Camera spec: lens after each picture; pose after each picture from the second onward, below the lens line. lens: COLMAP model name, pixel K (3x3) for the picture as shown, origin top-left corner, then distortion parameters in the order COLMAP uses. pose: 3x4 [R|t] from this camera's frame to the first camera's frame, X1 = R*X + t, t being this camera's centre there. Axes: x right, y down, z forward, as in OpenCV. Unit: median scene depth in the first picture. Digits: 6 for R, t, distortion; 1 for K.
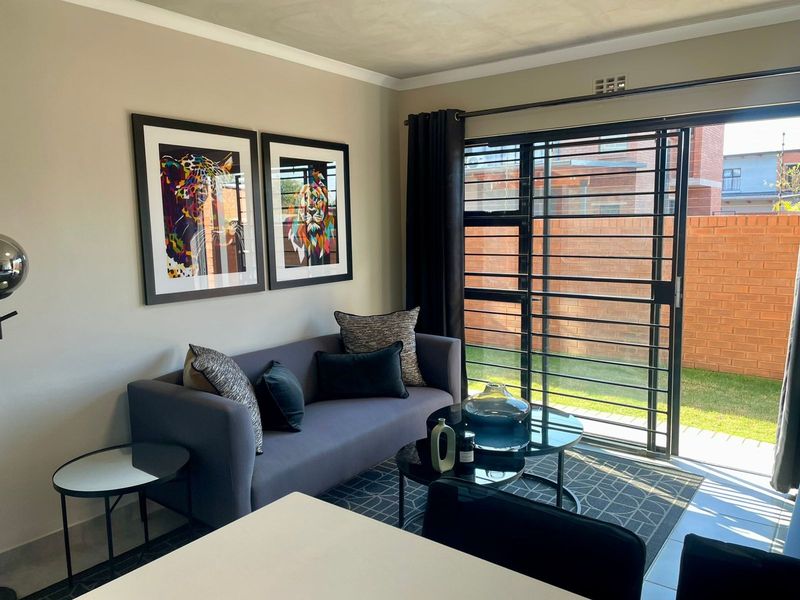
lens RADIAL K [[606.5, 0, 409.0], [0, 606.5, 297.6], [0, 0, 1]] dist [0.092380, -0.126490]
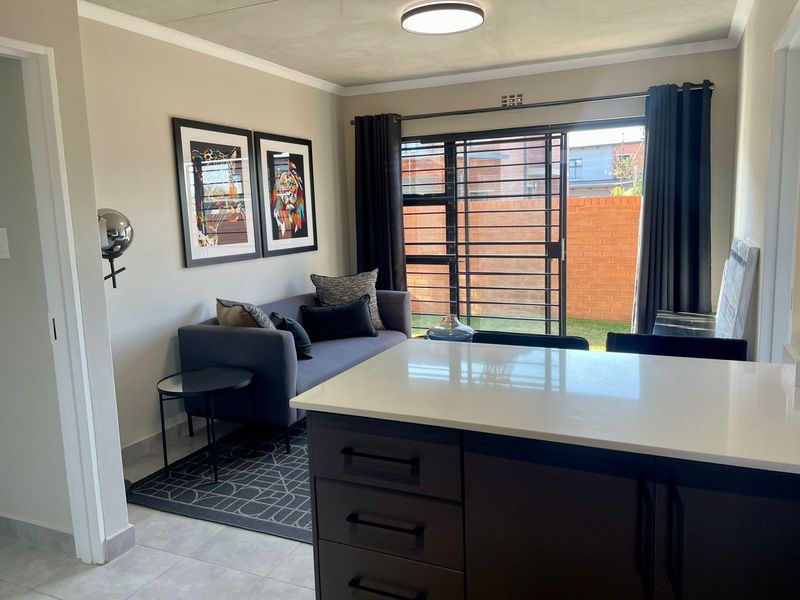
lens RADIAL K [[611.3, 0, 412.1], [0, 611.3, 295.3], [0, 0, 1]] dist [0.096587, -0.111624]
pose [[0.974349, -0.045946, 0.220301, -0.205668], [0.043117, 0.998914, 0.017637, 0.053852], [-0.220873, -0.007685, 0.975272, -0.287105]]
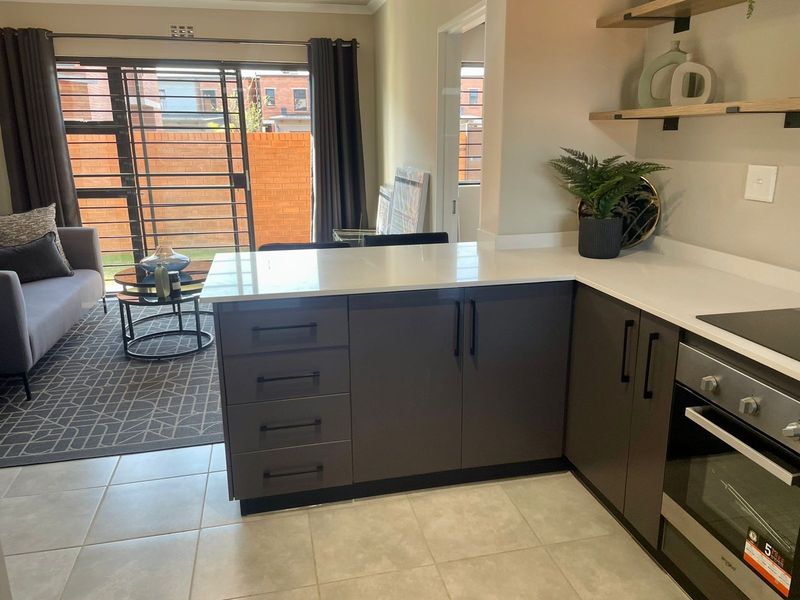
lens RADIAL K [[611.3, 0, 412.1], [0, 611.3, 295.3], [0, 0, 1]] dist [0.096587, -0.111624]
pose [[0.639989, -0.181531, 0.746633, -0.487162], [0.092366, 0.982821, 0.159783, 0.063806], [-0.762812, -0.033296, 0.645762, -0.321050]]
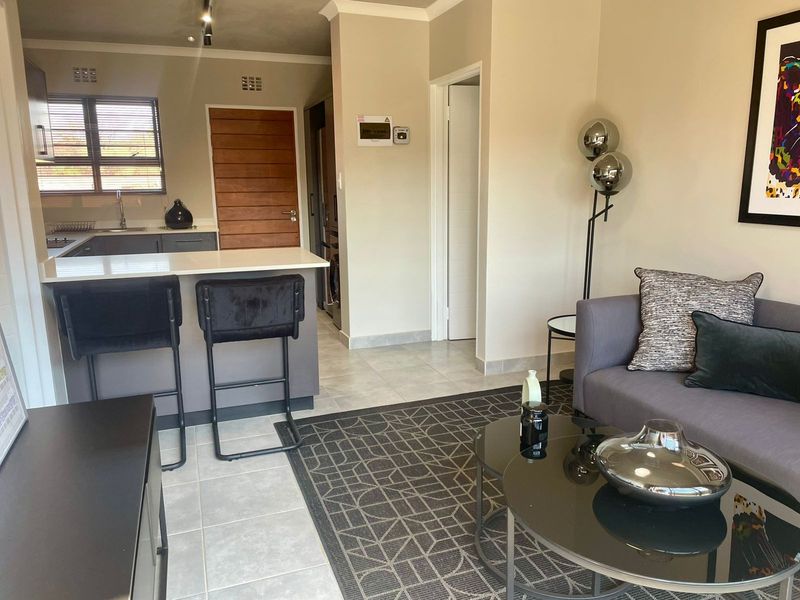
lens RADIAL K [[595.2, 0, 400.0], [0, 595.2, 300.0], [0, 0, 1]] dist [0.086740, -0.097285]
pose [[-0.554616, 0.184824, -0.811321, 0.556102], [-0.083913, 0.957627, 0.275516, -0.072846], [0.827864, 0.220886, -0.515606, 0.866712]]
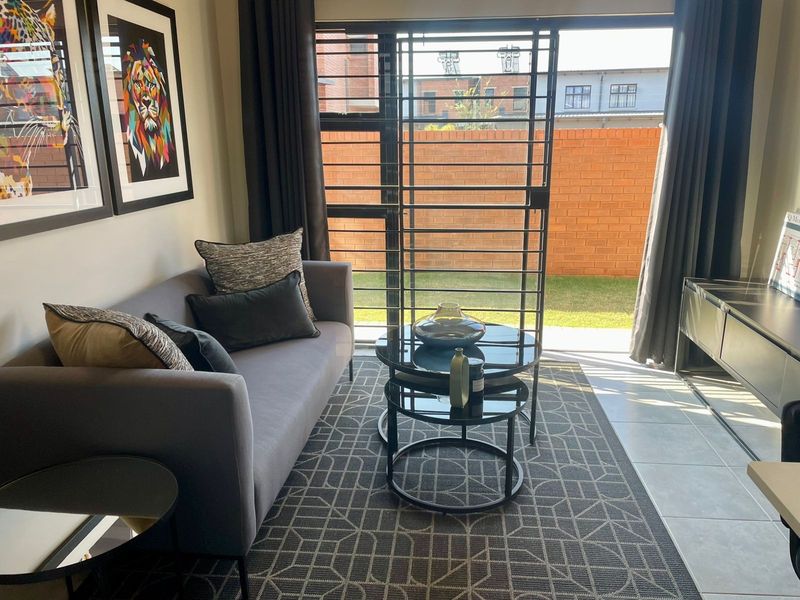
lens RADIAL K [[611.3, 0, 412.1], [0, 611.3, 295.3], [0, 0, 1]] dist [0.096587, -0.111624]
pose [[0.846218, -0.121280, 0.518851, -0.310336], [0.058869, 0.989071, 0.135181, 0.001937], [-0.529575, -0.083848, 0.844109, 0.211194]]
